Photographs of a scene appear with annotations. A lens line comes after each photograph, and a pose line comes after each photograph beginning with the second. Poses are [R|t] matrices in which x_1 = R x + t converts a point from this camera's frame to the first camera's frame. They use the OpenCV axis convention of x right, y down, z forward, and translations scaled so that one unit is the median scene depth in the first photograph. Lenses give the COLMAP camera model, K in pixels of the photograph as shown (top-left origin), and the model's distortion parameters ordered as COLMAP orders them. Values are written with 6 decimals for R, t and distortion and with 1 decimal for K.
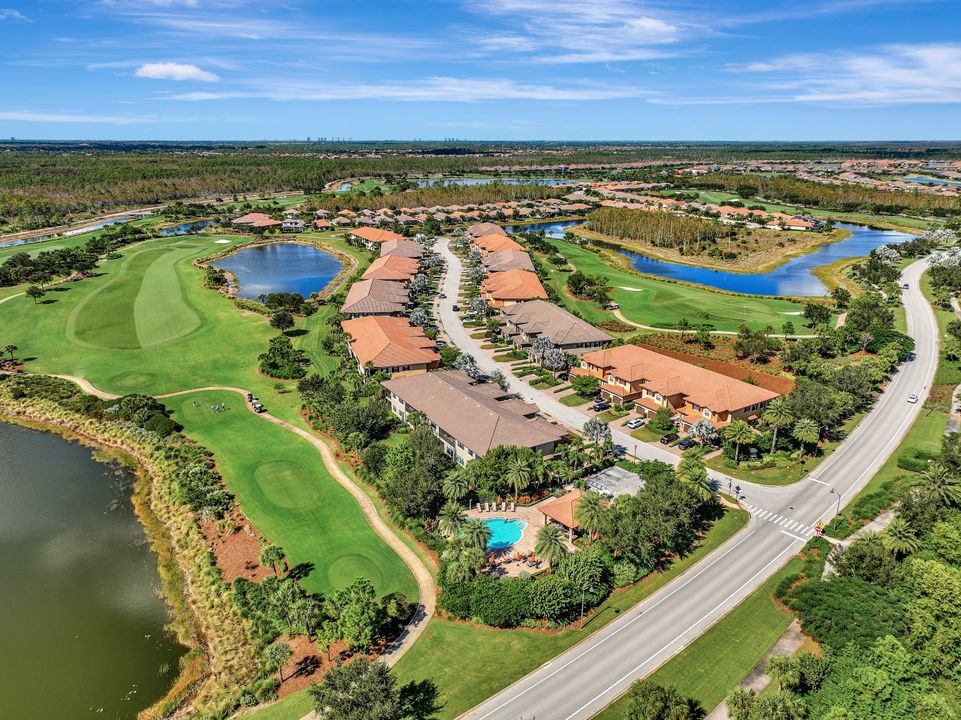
lens RADIAL K [[680.5, 0, 480.5], [0, 680.5, 360.0], [0, 0, 1]] dist [0.012202, 0.000167]
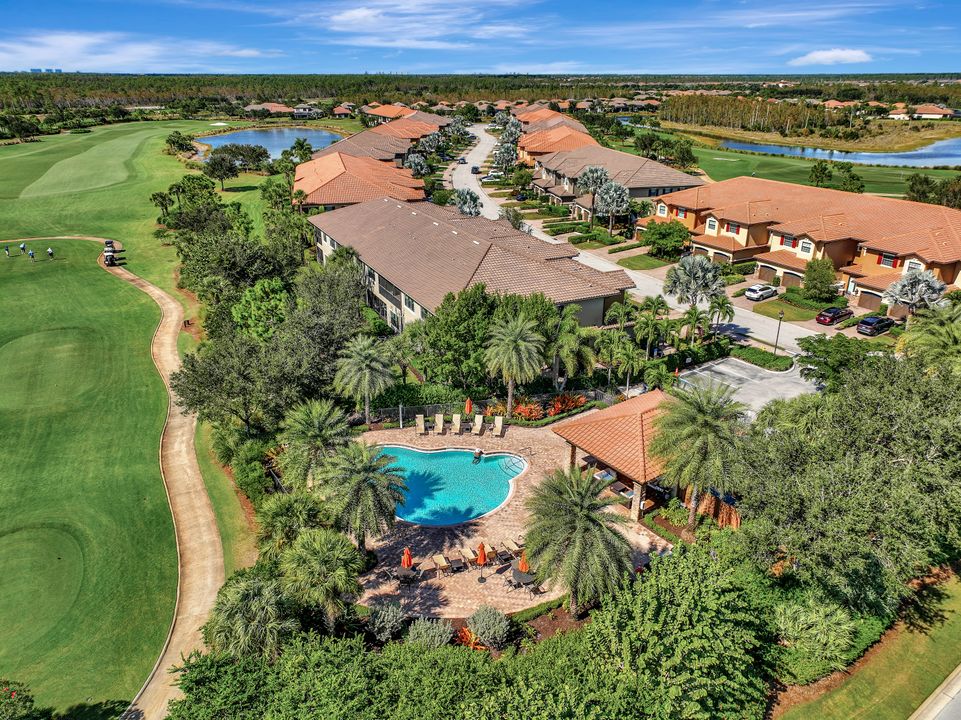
lens RADIAL K [[689.6, 0, 474.5], [0, 689.6, 348.4], [0, 0, 1]] dist [0.006659, 0.001228]
pose [[0.995727, 0.028871, -0.087715, 0.061713], [-0.023123, 0.997562, 0.065849, 0.124855], [0.089402, -0.063540, 0.993967, 0.513050]]
